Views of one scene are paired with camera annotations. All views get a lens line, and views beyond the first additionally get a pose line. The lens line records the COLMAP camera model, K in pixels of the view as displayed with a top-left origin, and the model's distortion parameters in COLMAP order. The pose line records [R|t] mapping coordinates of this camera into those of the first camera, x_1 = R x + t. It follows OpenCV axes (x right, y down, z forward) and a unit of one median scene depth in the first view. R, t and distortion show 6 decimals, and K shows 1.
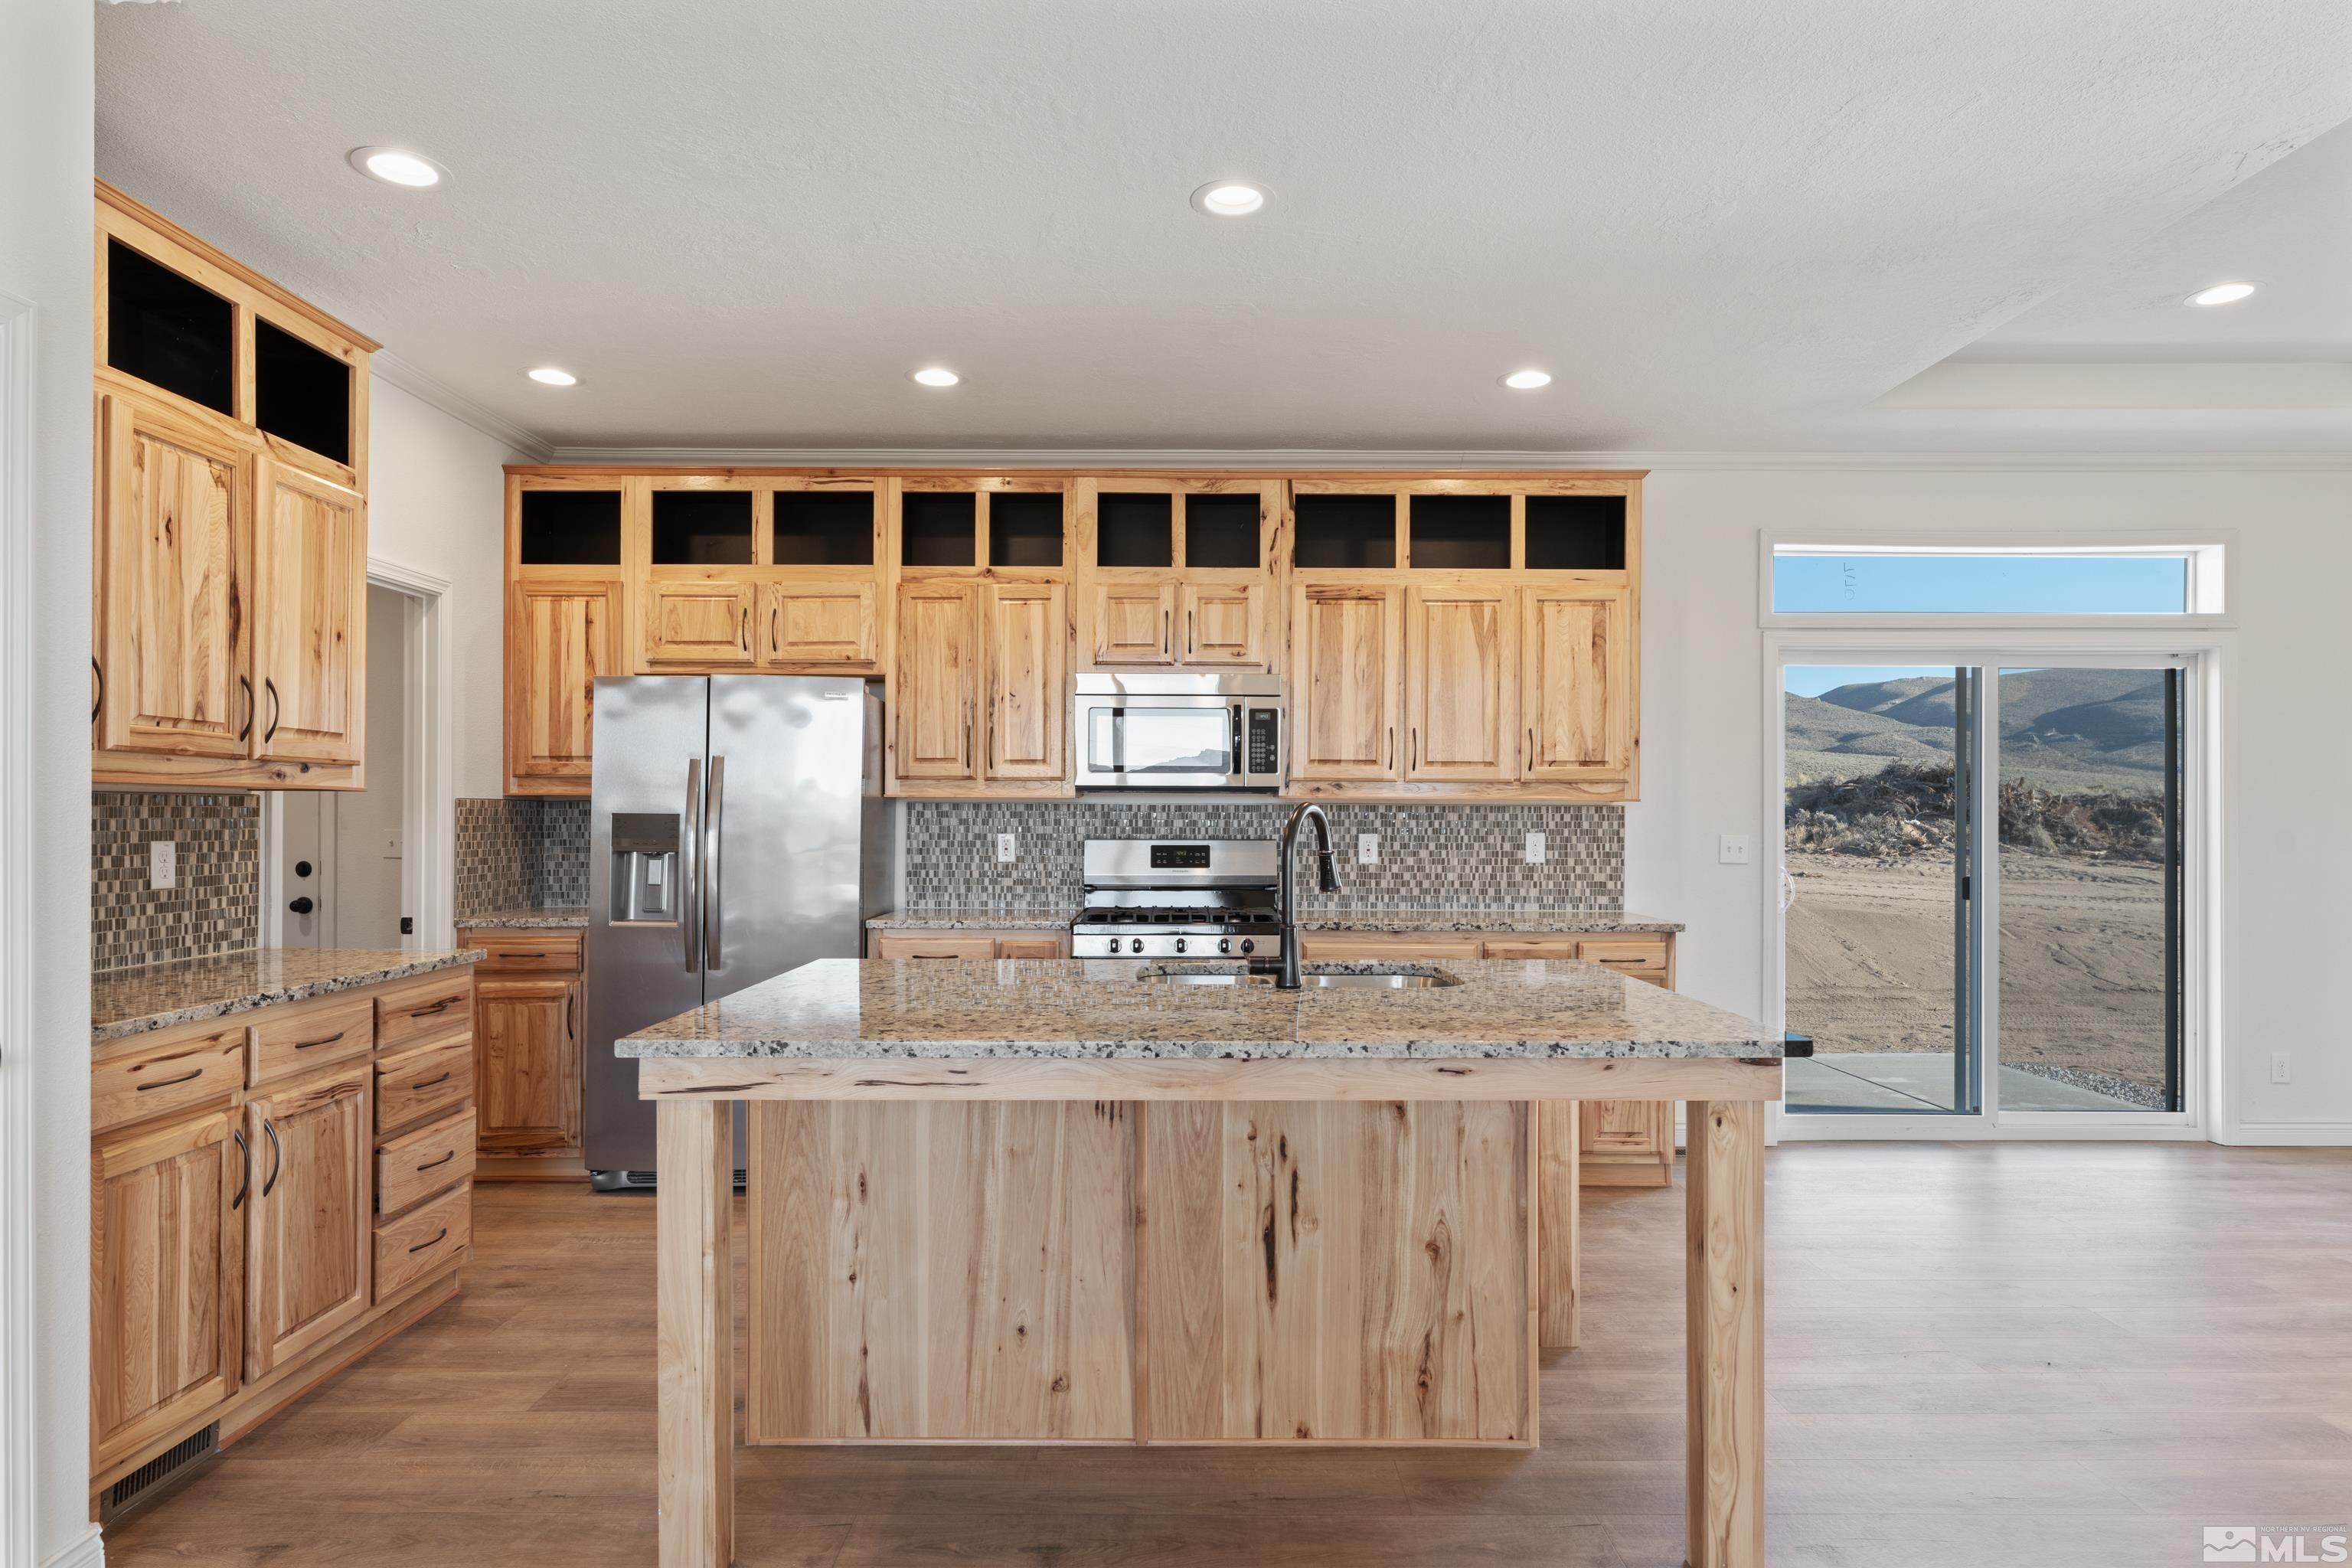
lens RADIAL K [[1304.3, 0, 1180.0], [0, 1304.3, 804.2], [0, 0, 1]] dist [0.000412, -0.000336]
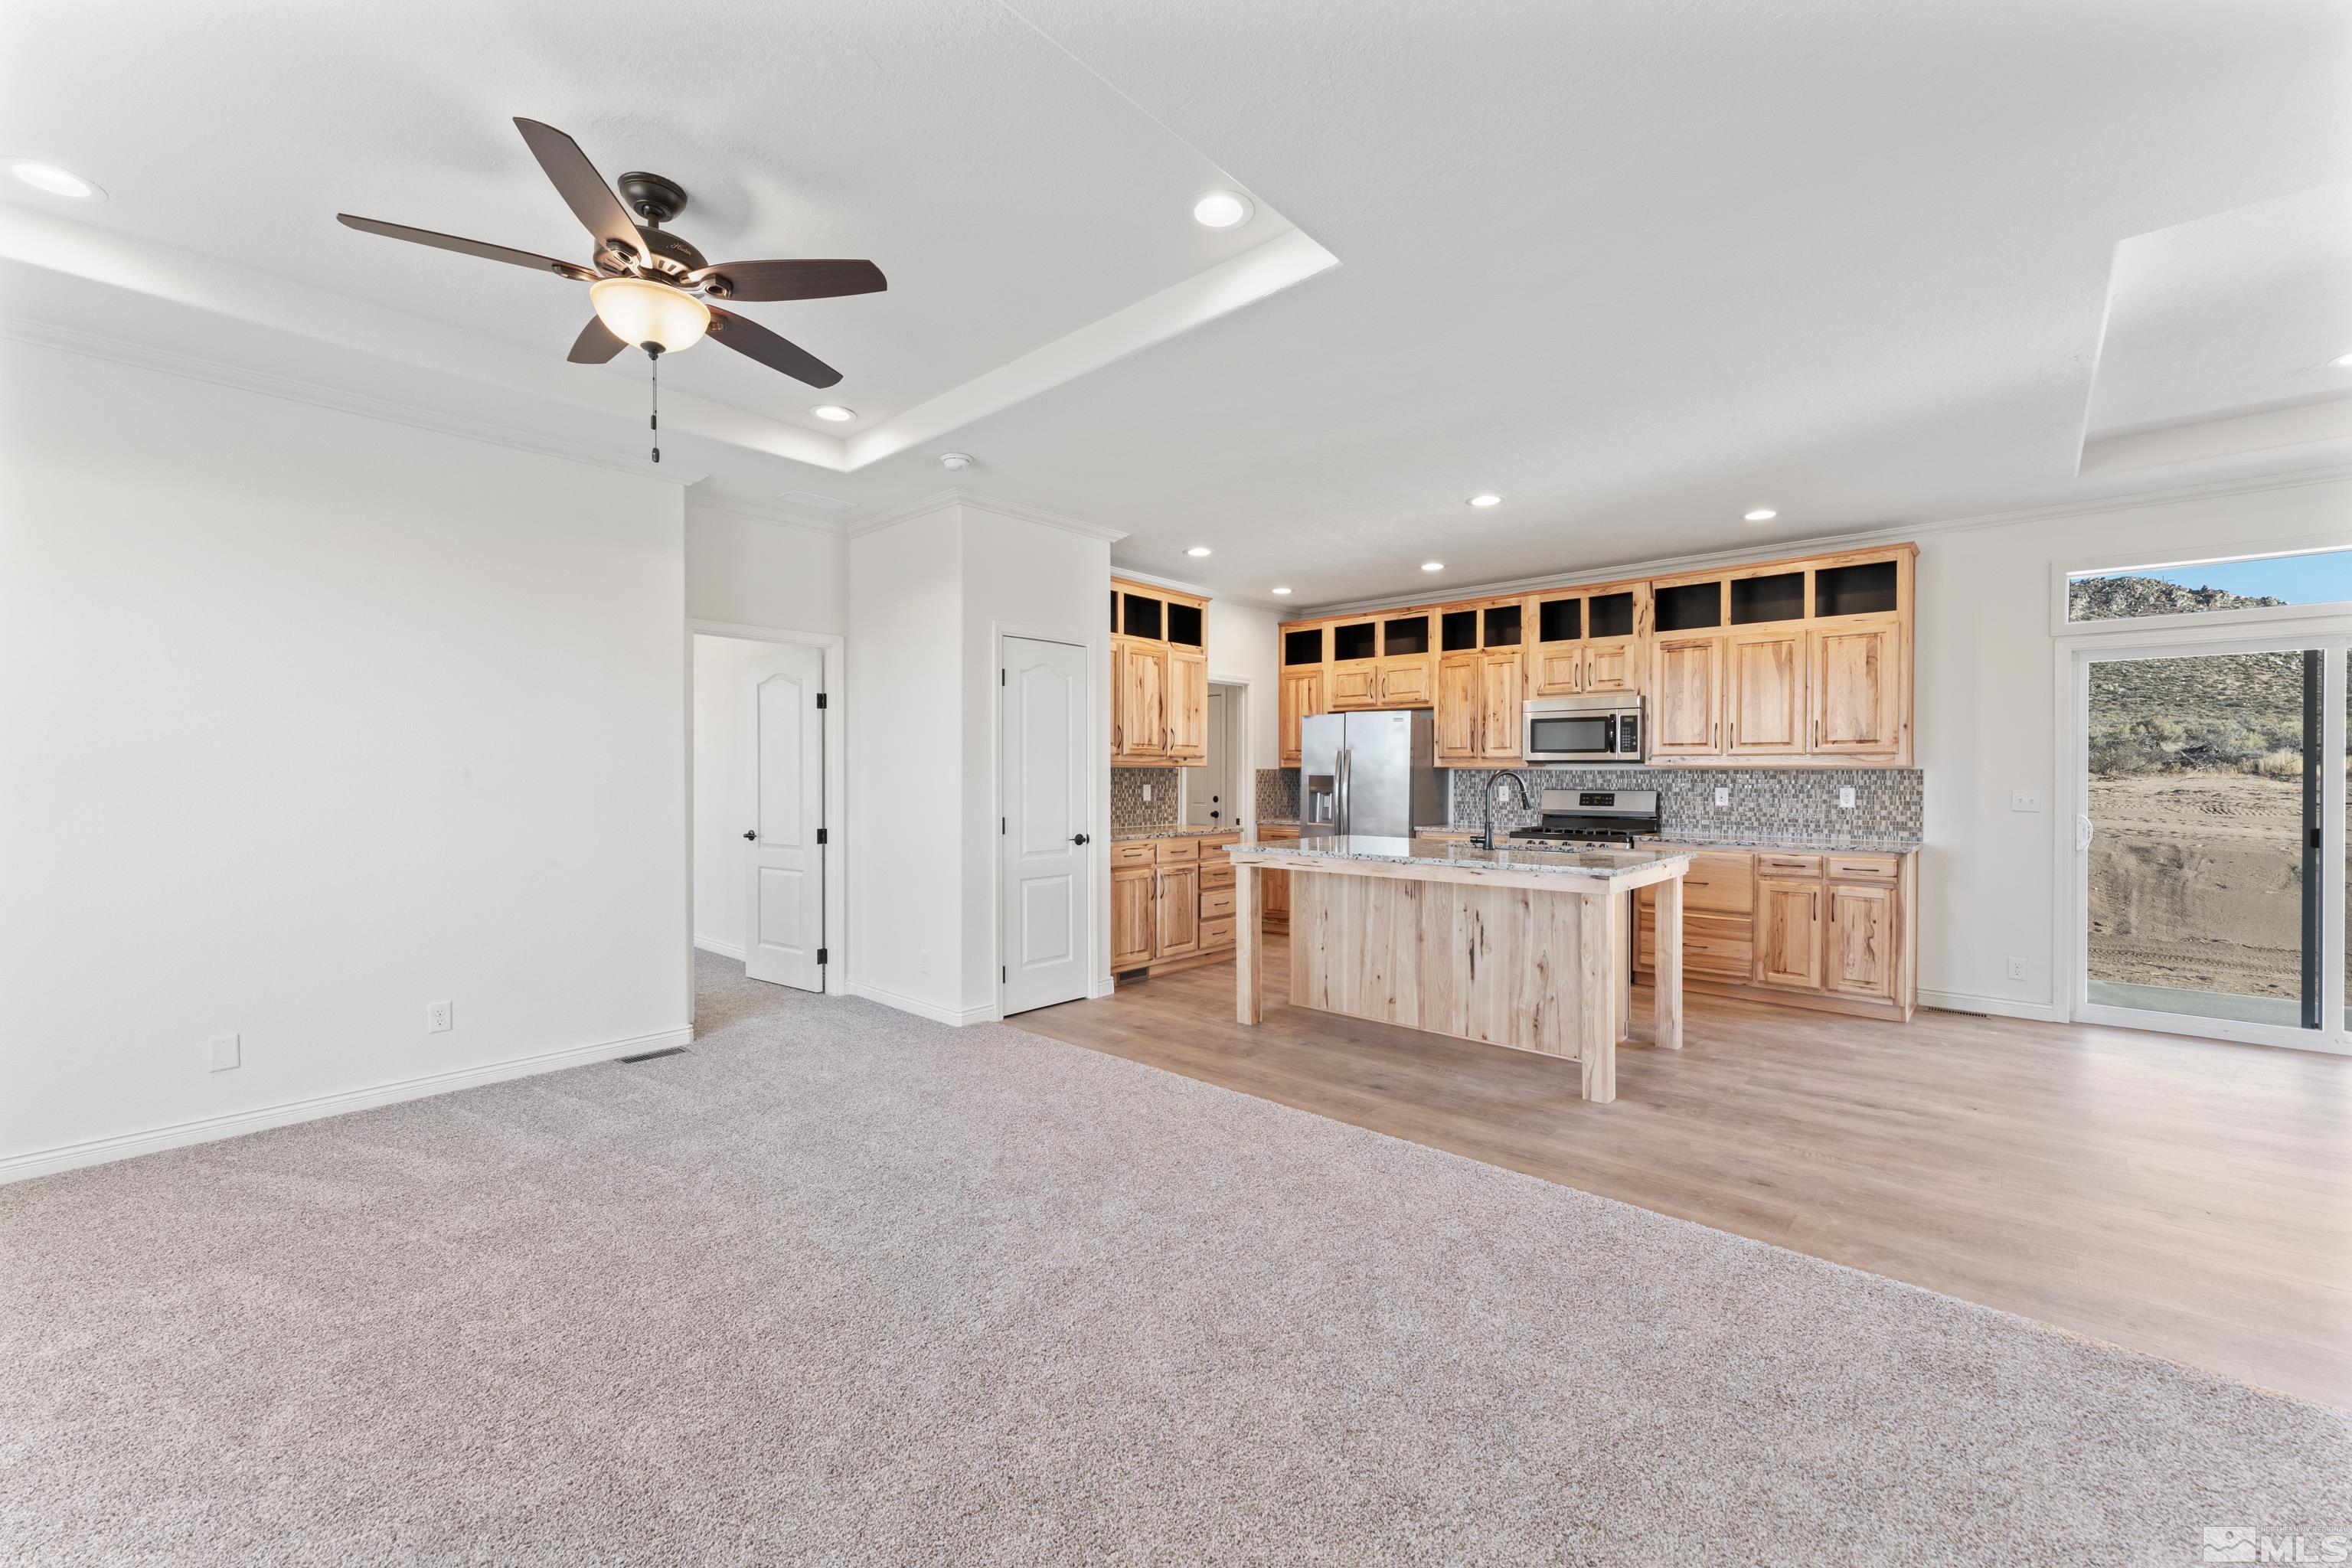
lens RADIAL K [[942.5, 0, 1170.4], [0, 942.5, 776.1], [0, 0, 1]] dist [-0.000849, -0.000080]
pose [[0.740583, -0.000962, -0.671964, 0.451400], [0.004293, 0.999985, 0.003300, 0.001594], [0.671951, -0.005329, 0.740576, -0.351591]]
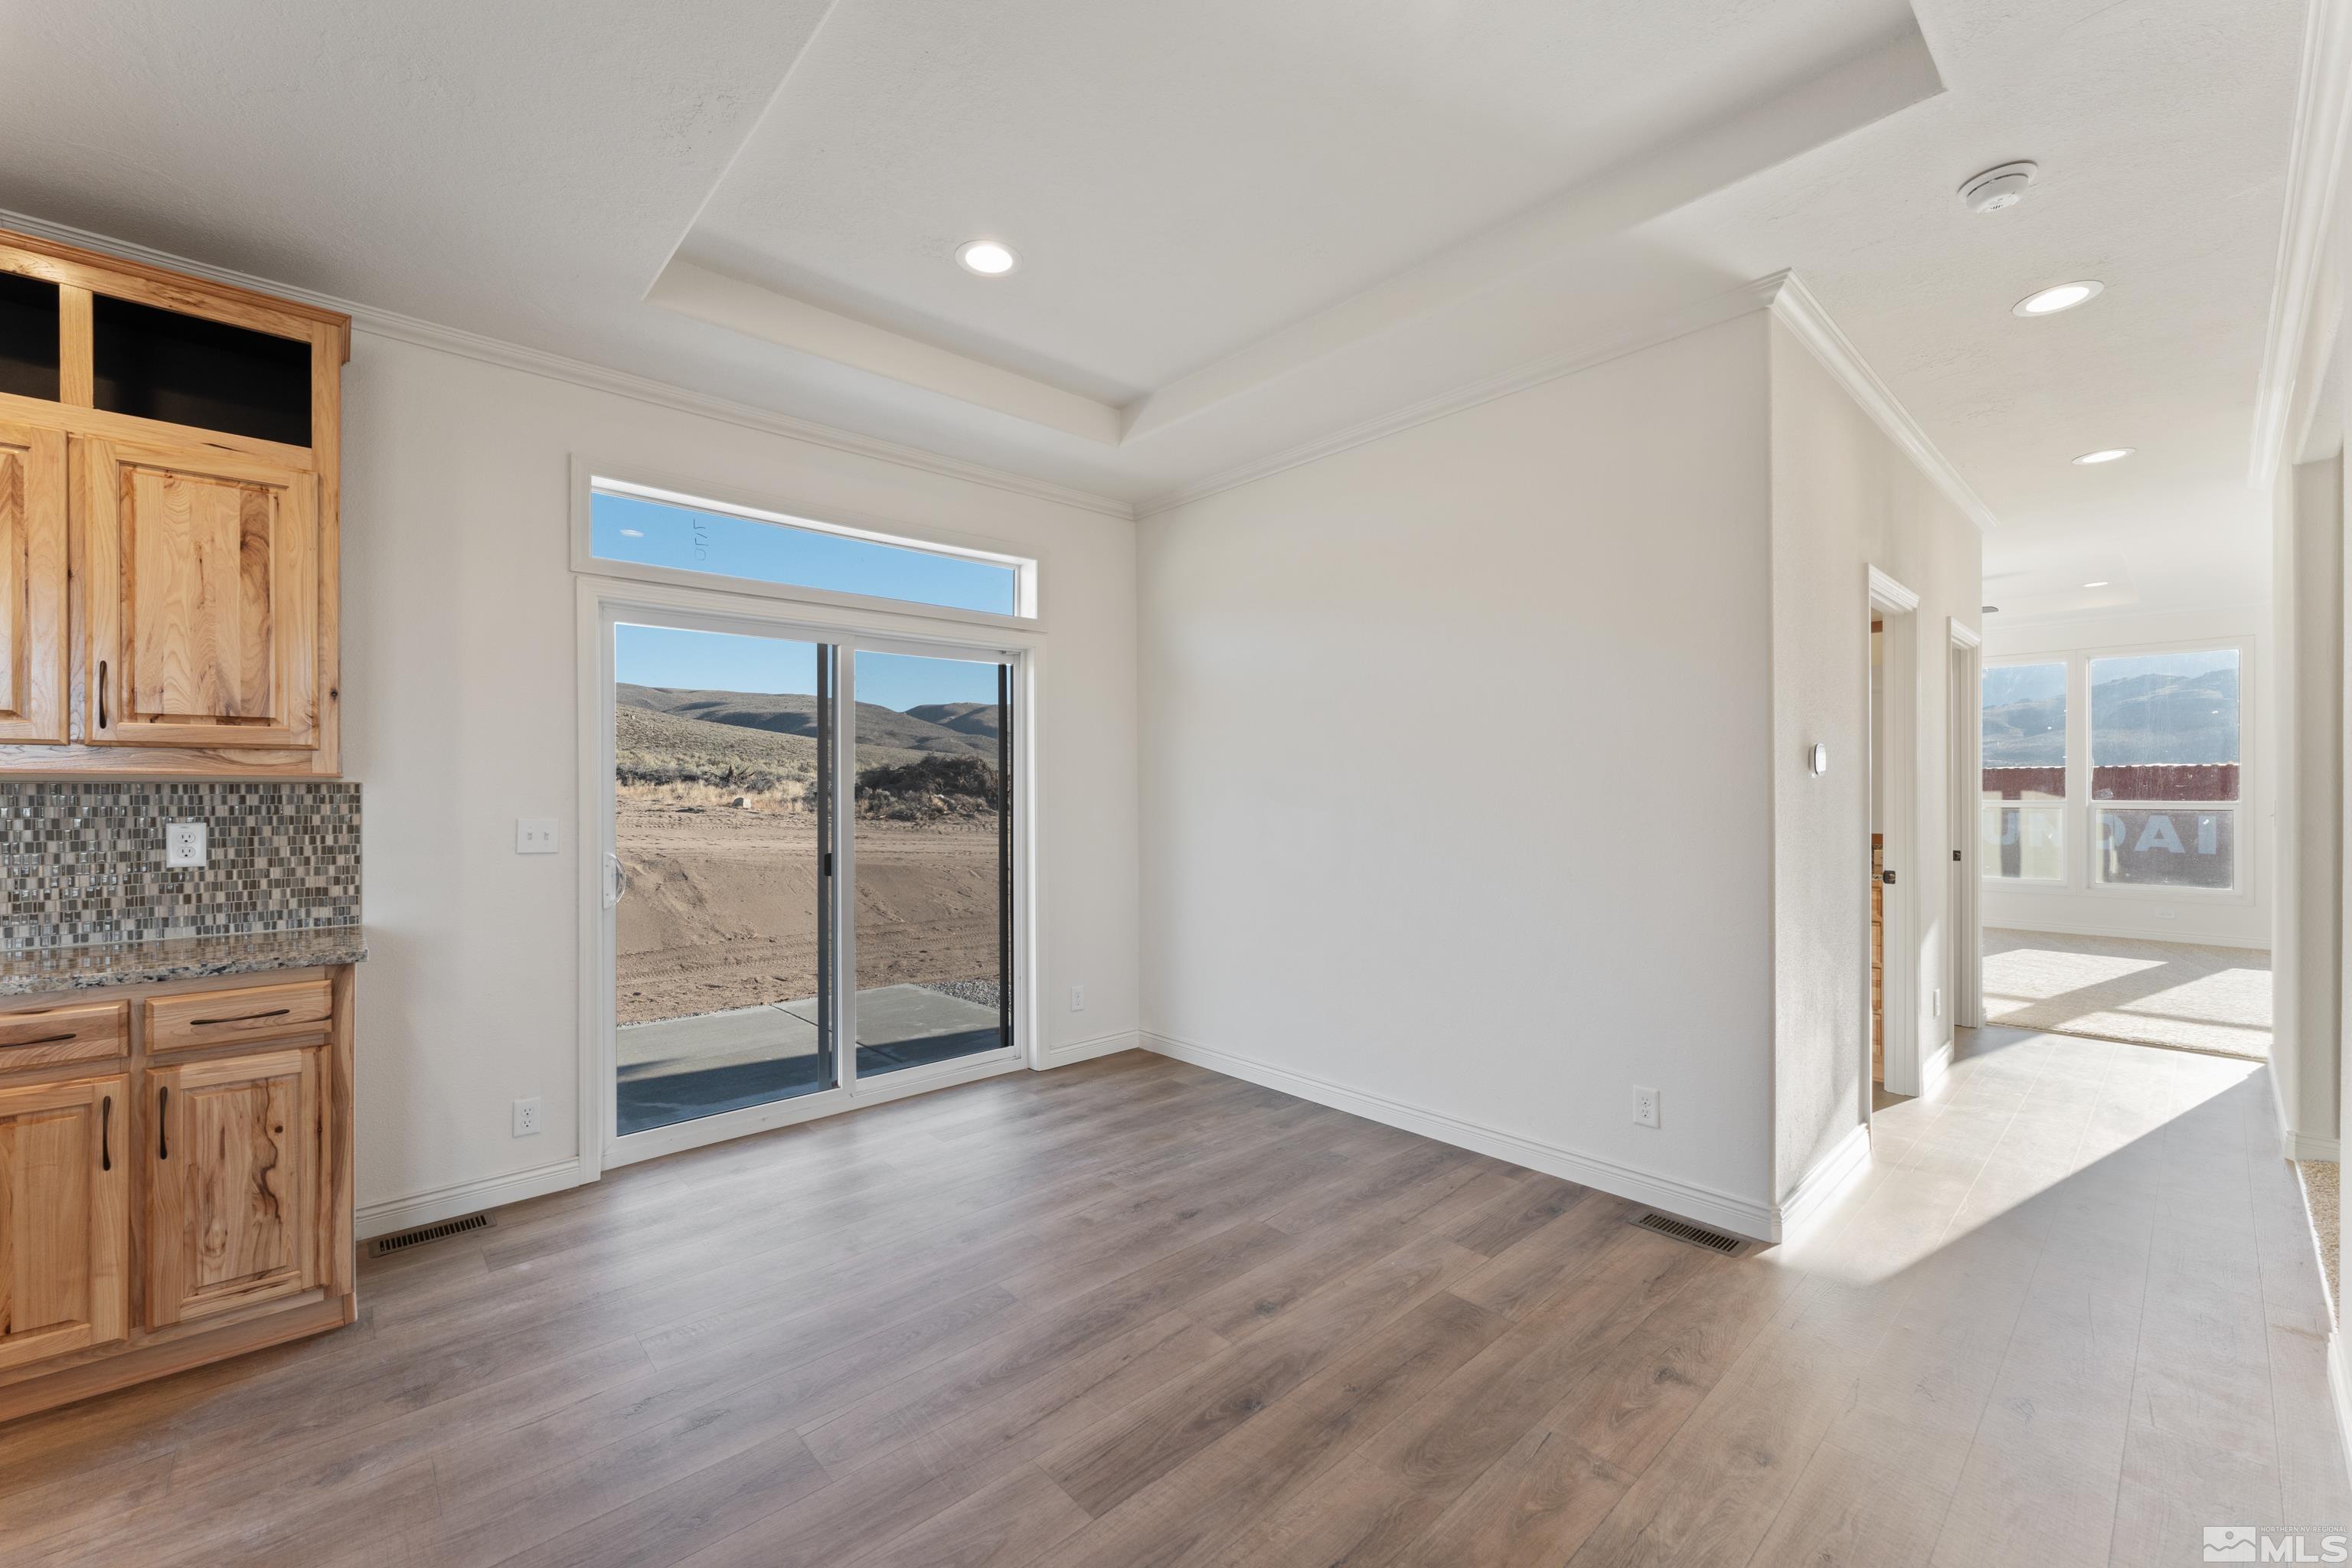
lens RADIAL K [[939.3, 0, 1177.7], [0, 939.3, 795.1], [0, 0, 1]] dist [0.000631, 0.000159]
pose [[0.740532, -0.008587, 0.671966, 0.346566], [0.000711, 0.999928, 0.011994, 0.002033], [-0.672020, -0.008404, 0.740485, 0.307891]]
